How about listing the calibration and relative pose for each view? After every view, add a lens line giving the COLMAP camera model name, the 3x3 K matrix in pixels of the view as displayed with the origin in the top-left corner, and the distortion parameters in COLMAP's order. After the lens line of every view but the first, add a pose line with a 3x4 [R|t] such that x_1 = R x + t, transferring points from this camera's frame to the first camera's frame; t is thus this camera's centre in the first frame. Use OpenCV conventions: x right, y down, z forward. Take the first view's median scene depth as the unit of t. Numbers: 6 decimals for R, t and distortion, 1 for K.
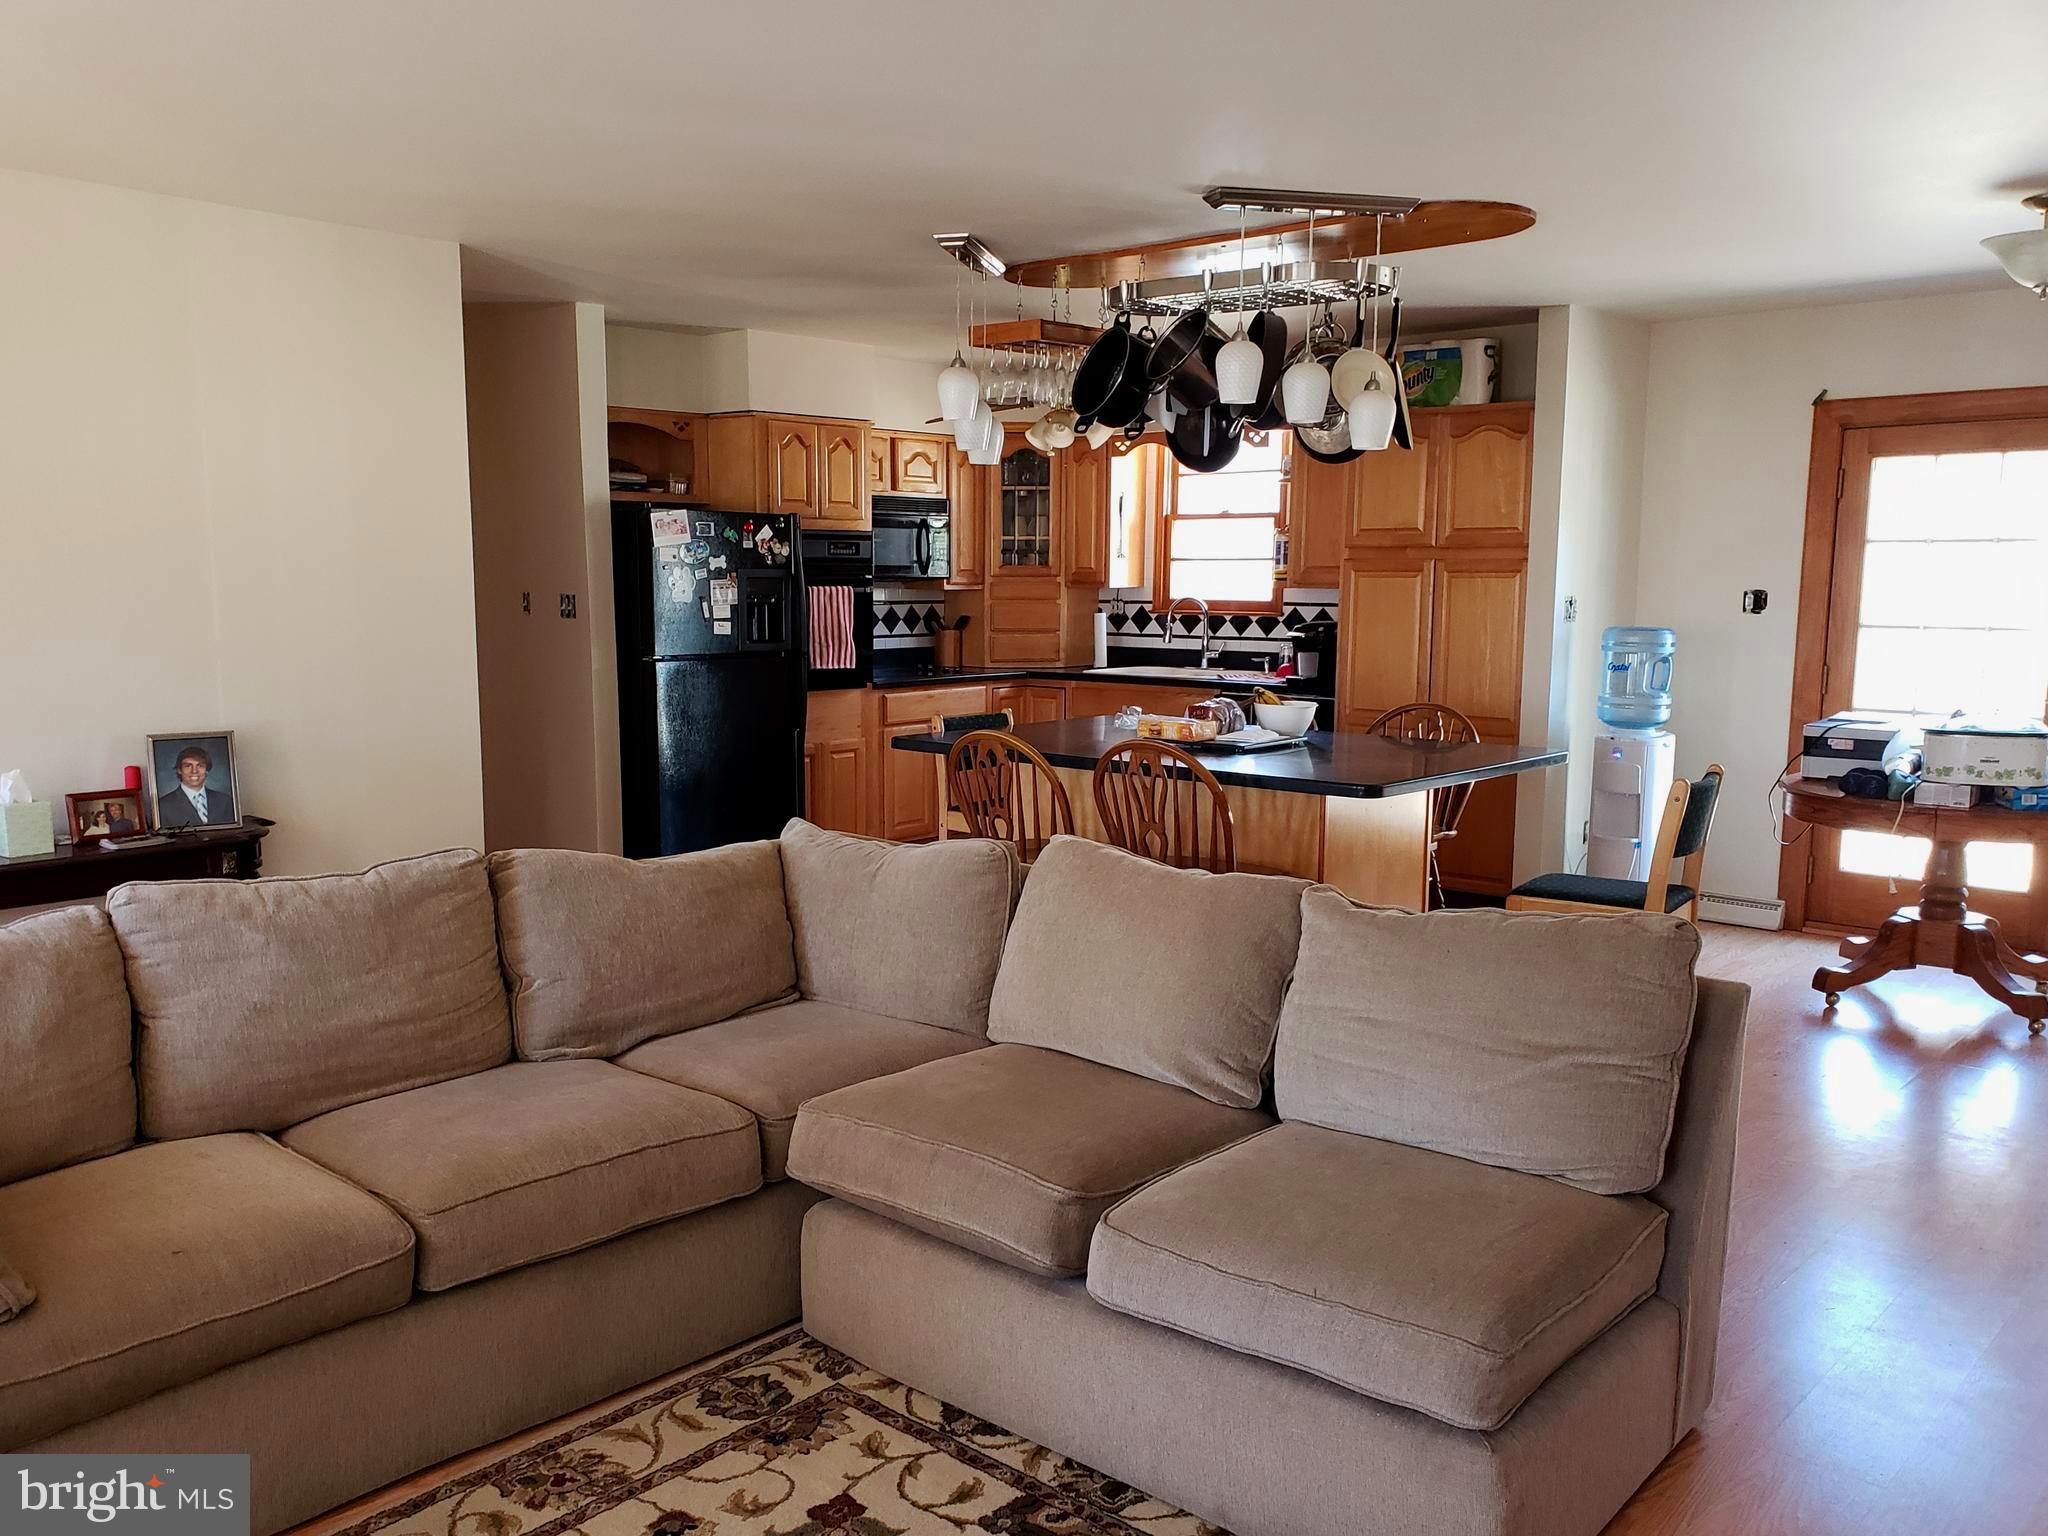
lens RADIAL K [[1591.8, 0, 1072.0], [0, 1591.8, 800.2], [0, 0, 1]] dist [0.046006, -0.031225]
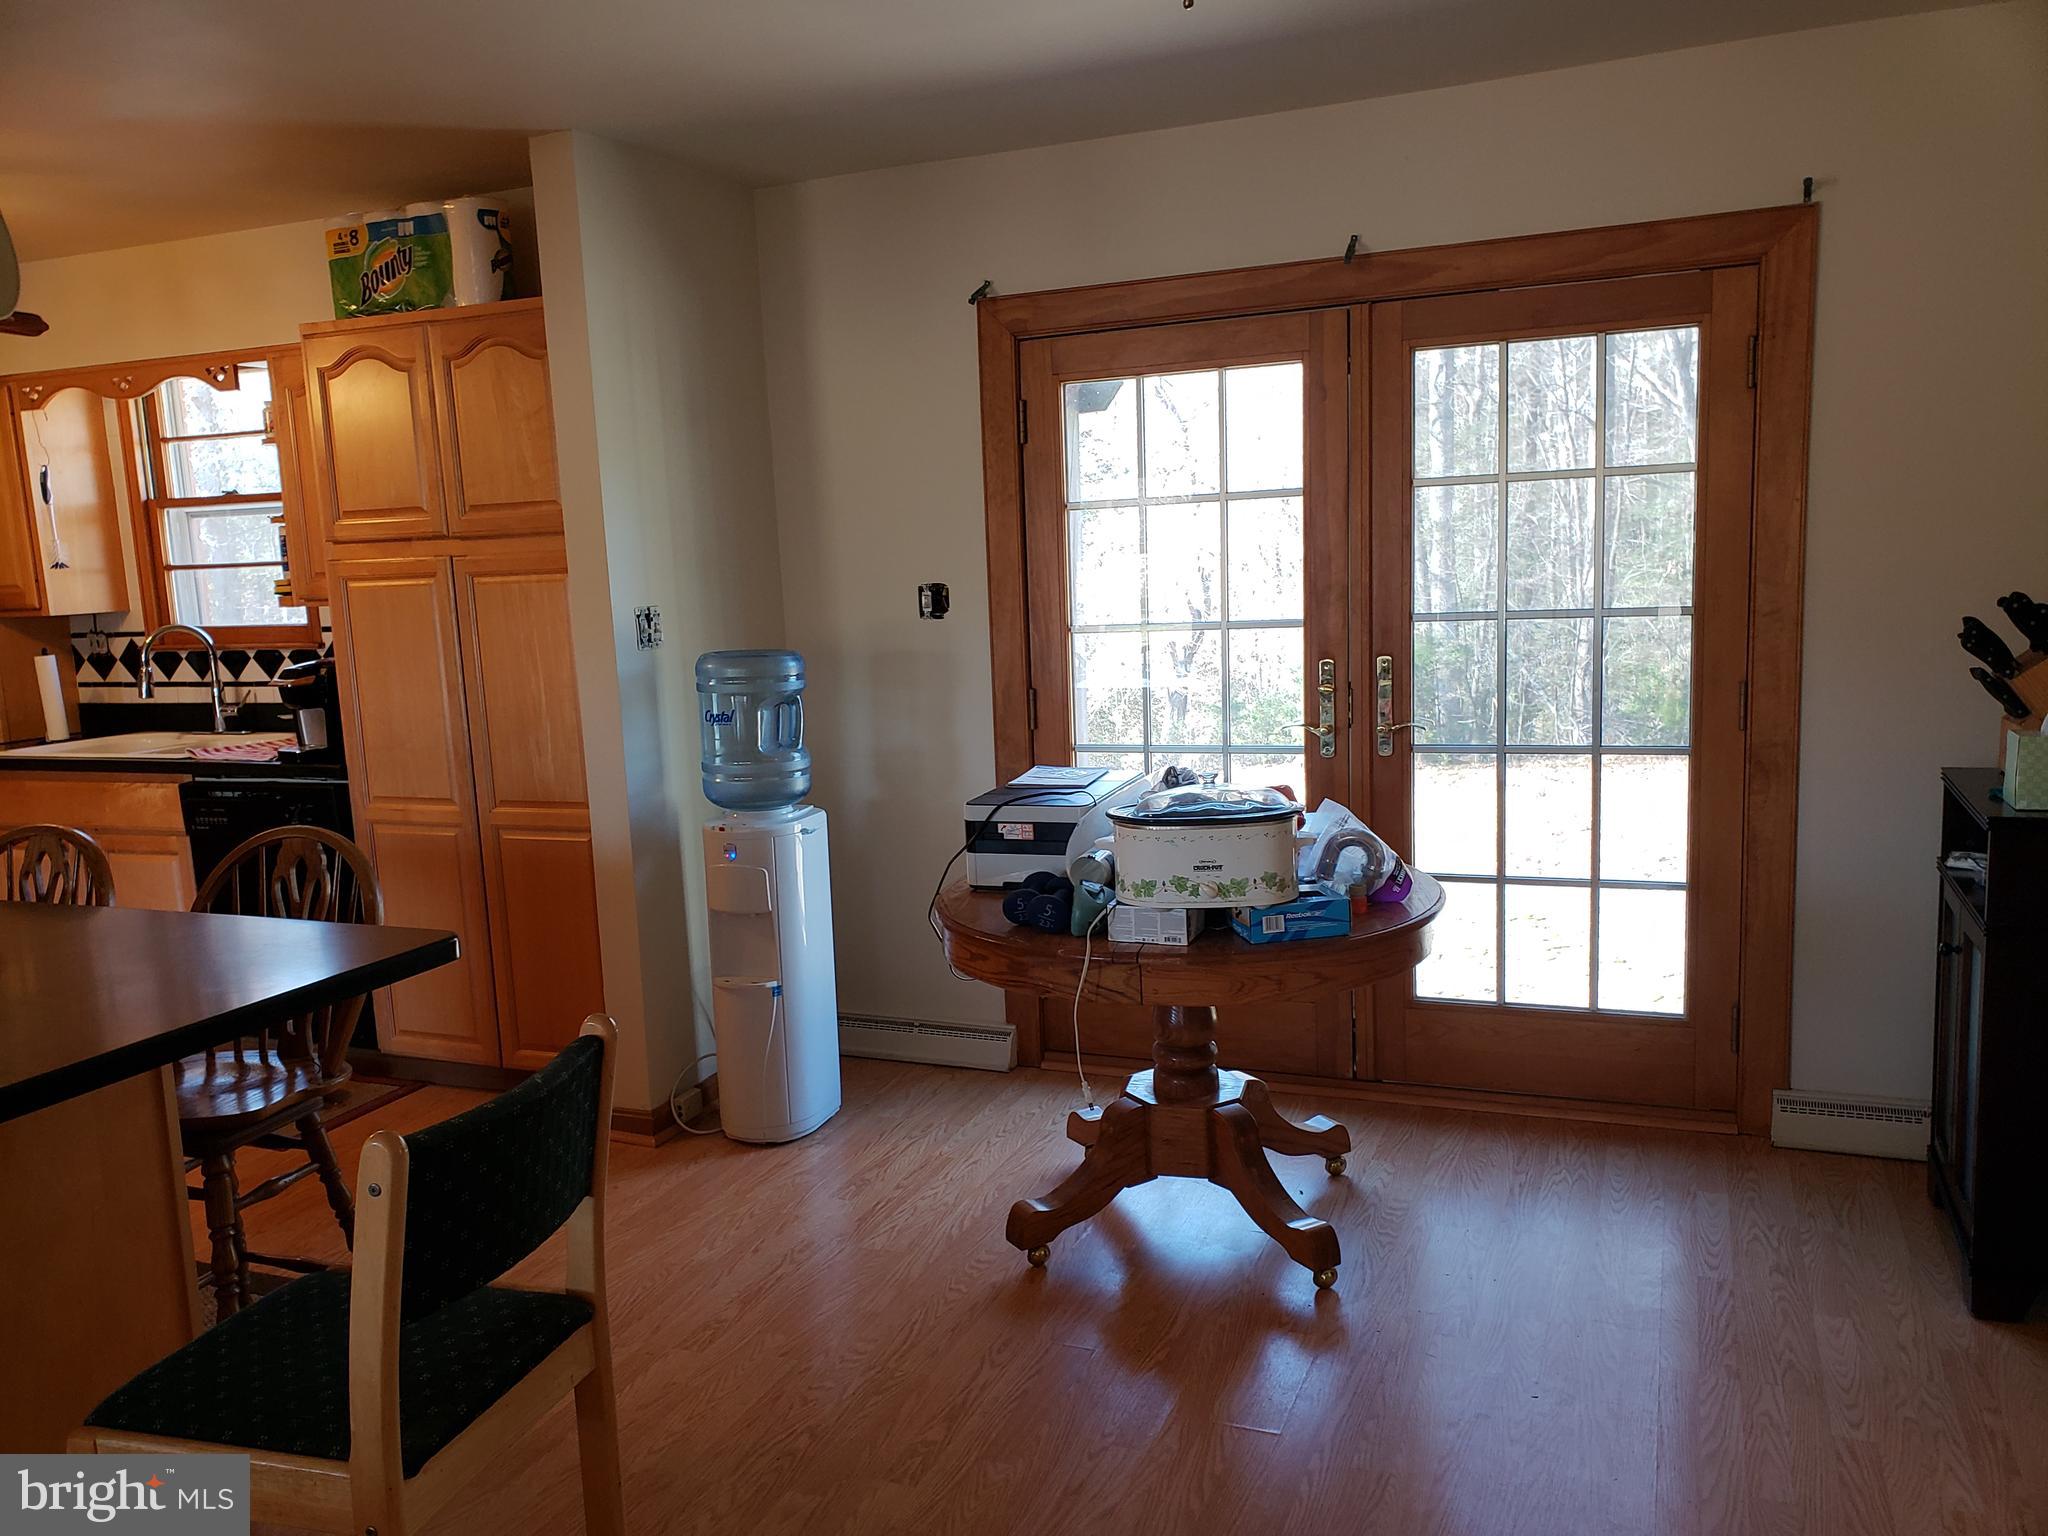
lens RADIAL K [[1591.8, 0, 1021.5], [0, 1591.8, 775.7], [0, 0, 1]] dist [0.046006, -0.031225]
pose [[0.947160, -0.087006, 0.308735, 0.253444], [0.089832, 0.995944, 0.005076, -0.051440], [-0.307924, 0.022926, 0.951135, 0.359773]]
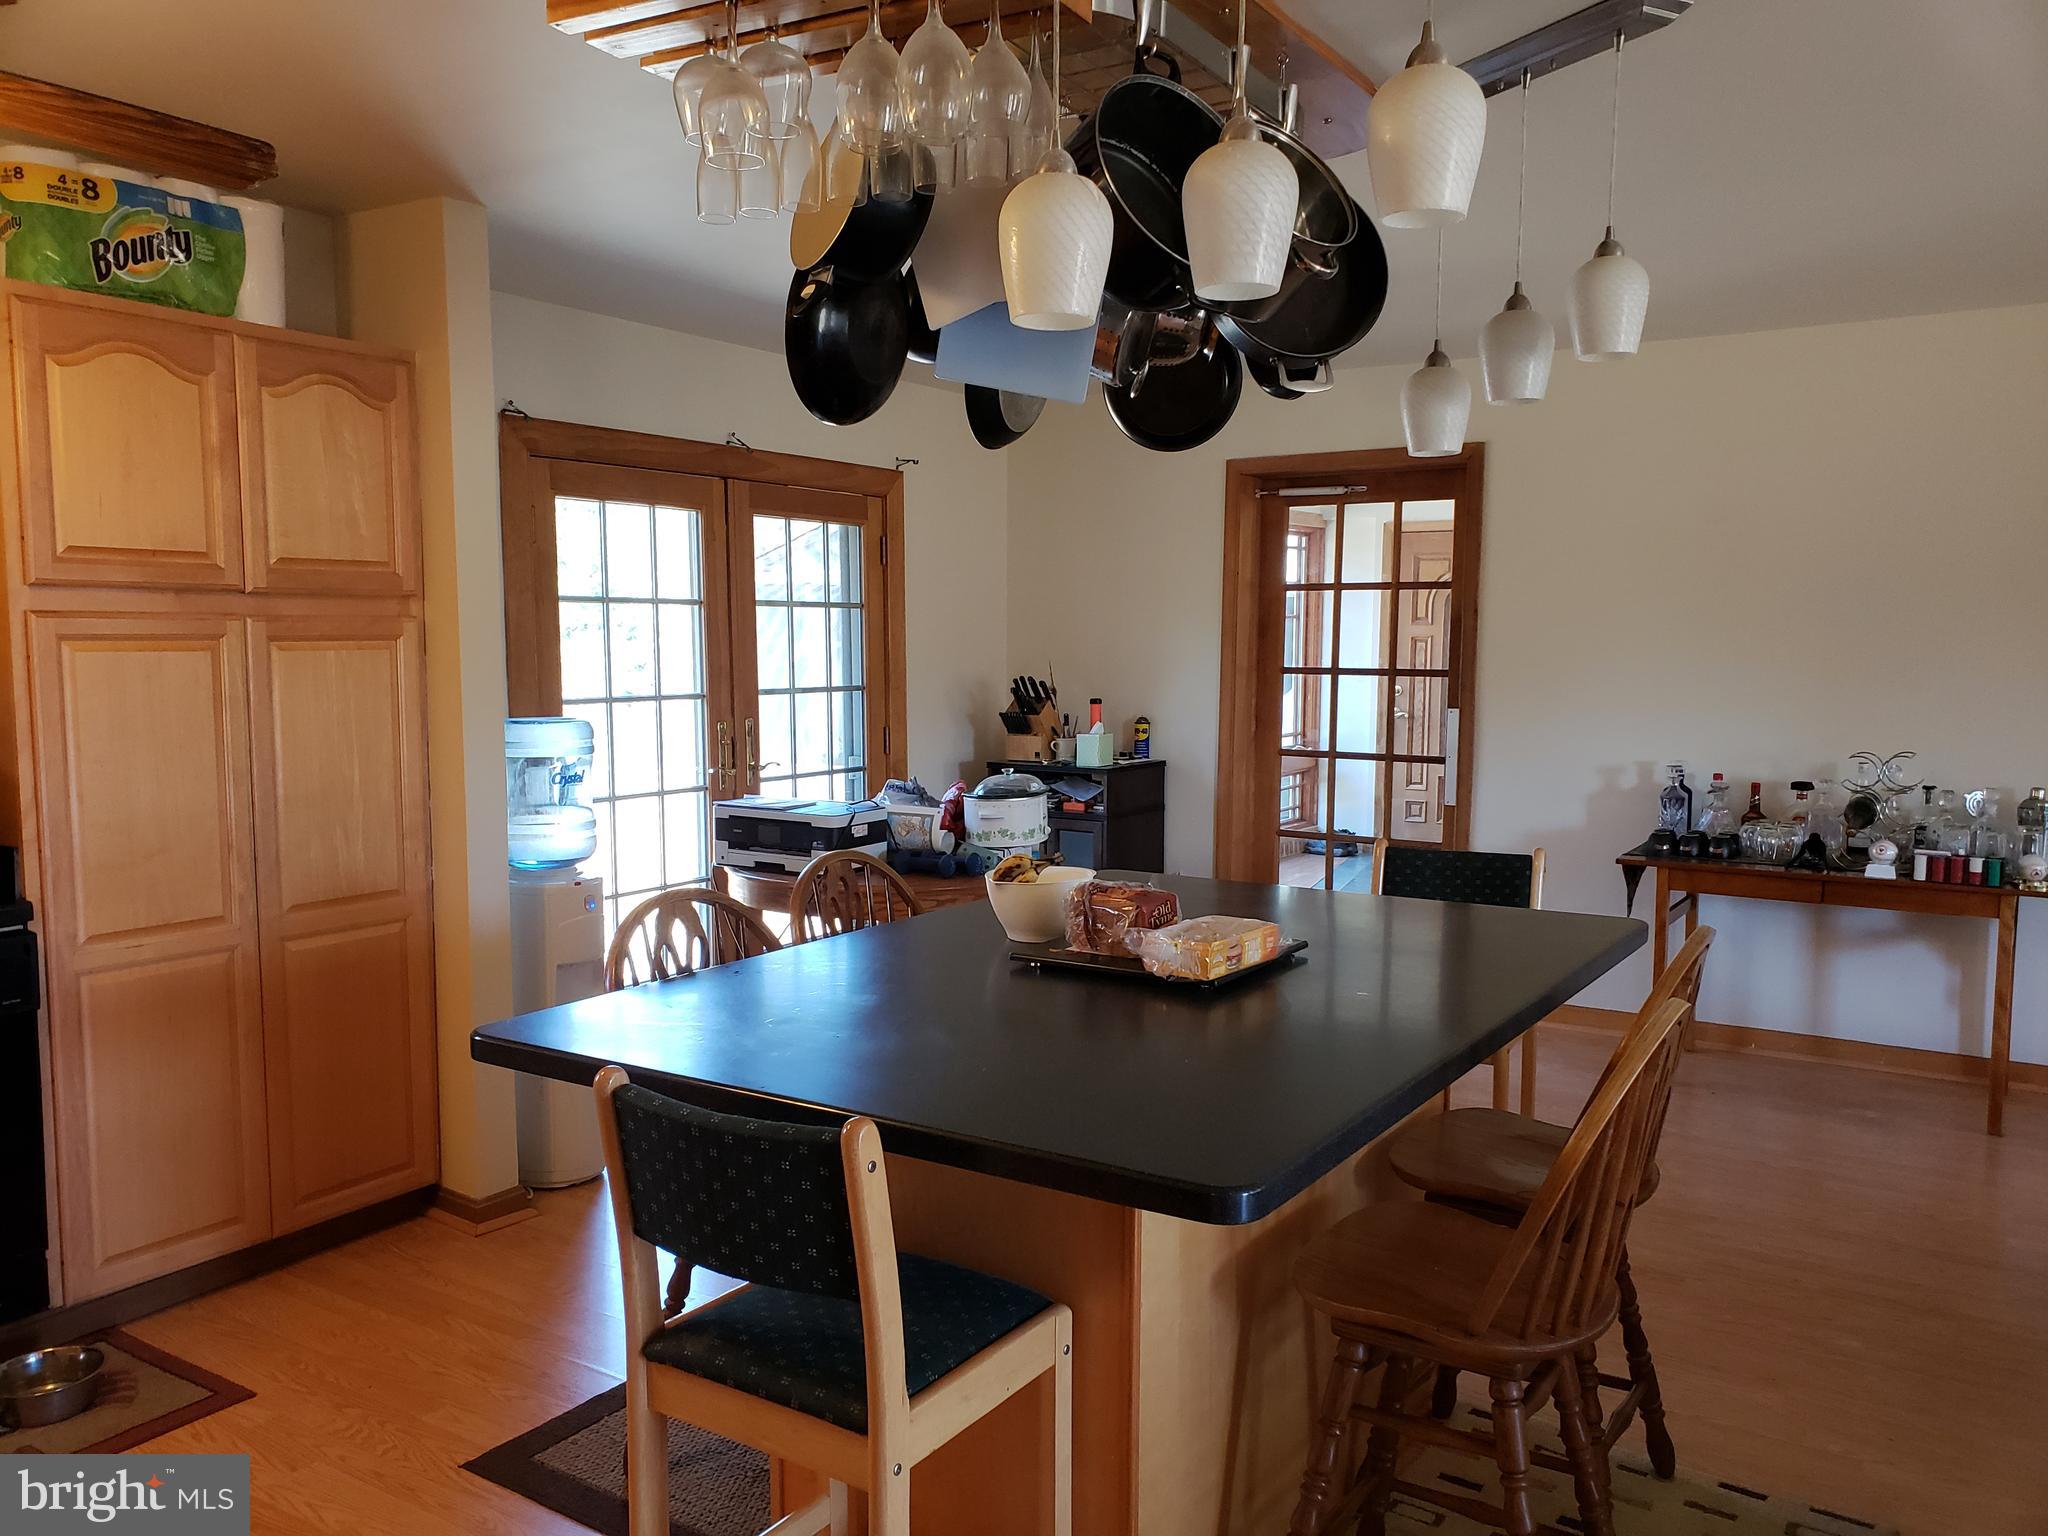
lens RADIAL K [[1591.8, 0, 1035.3], [0, 1591.8, 784.6], [0, 0, 1]] dist [0.046006, -0.031225]
pose [[-0.155692, -0.097522, 0.982980, -0.343435], [0.139497, 0.982971, 0.119616, -0.131061], [-0.977906, 0.155746, -0.139437, 0.883541]]
